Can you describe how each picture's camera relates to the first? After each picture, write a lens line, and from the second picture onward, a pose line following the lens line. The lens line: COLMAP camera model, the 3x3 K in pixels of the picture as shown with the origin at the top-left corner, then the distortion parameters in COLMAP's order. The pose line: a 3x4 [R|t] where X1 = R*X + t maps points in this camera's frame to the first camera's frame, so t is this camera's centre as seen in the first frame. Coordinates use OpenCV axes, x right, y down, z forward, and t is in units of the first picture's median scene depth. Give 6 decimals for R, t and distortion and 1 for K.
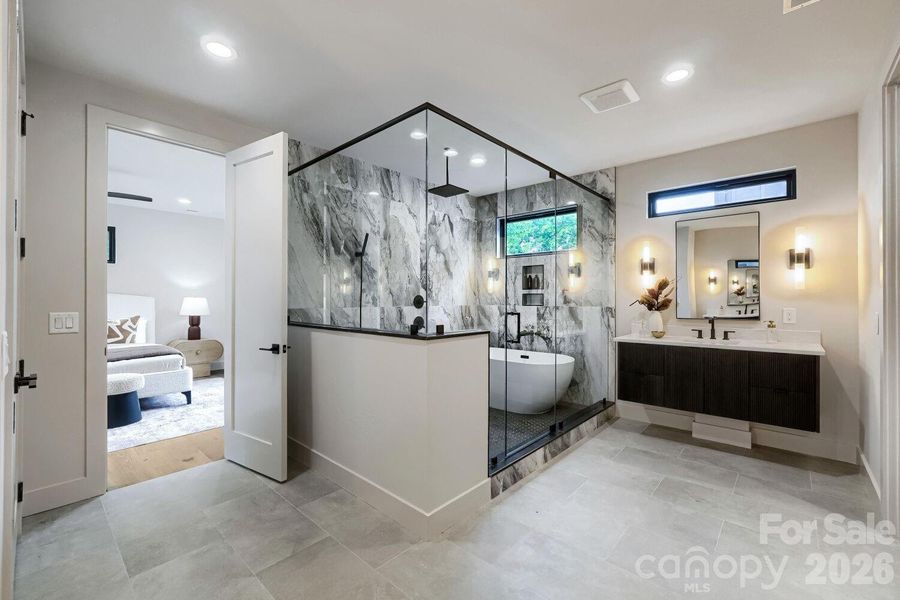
lens RADIAL K [[381.7, 0, 450.0], [0, 381.7, 300.0], [0, 0, 1]] dist [-0.025915, 0.007949]
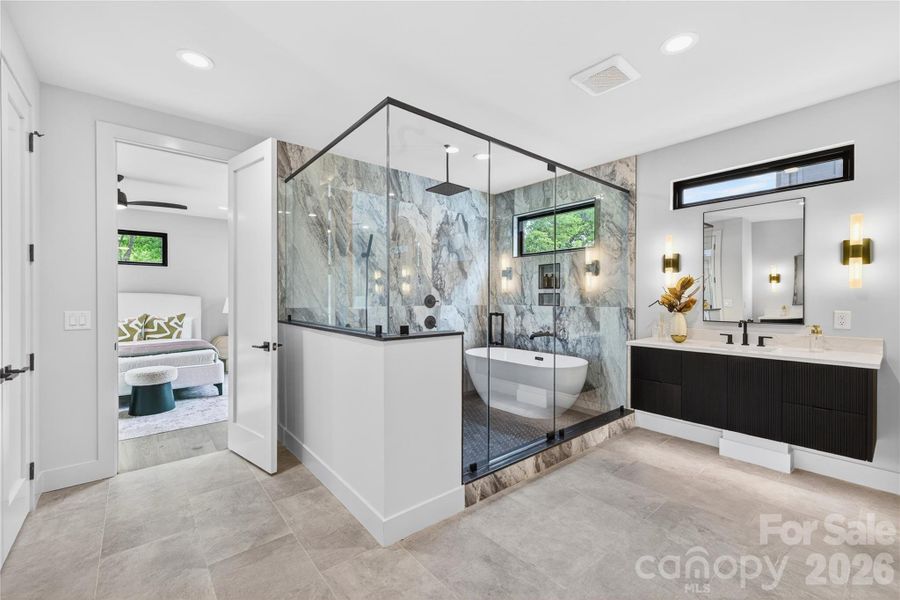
lens RADIAL K [[373.4, 0, 448.7], [0, 373.4, 302.3], [0, 0, 1]] dist [-0.000516, -0.000552]
pose [[0.989669, 0.002972, -0.143341, 0.135703], [-0.001763, 0.999962, 0.008564, -0.002218], [0.143361, -0.008223, 0.989636, 0.041994]]
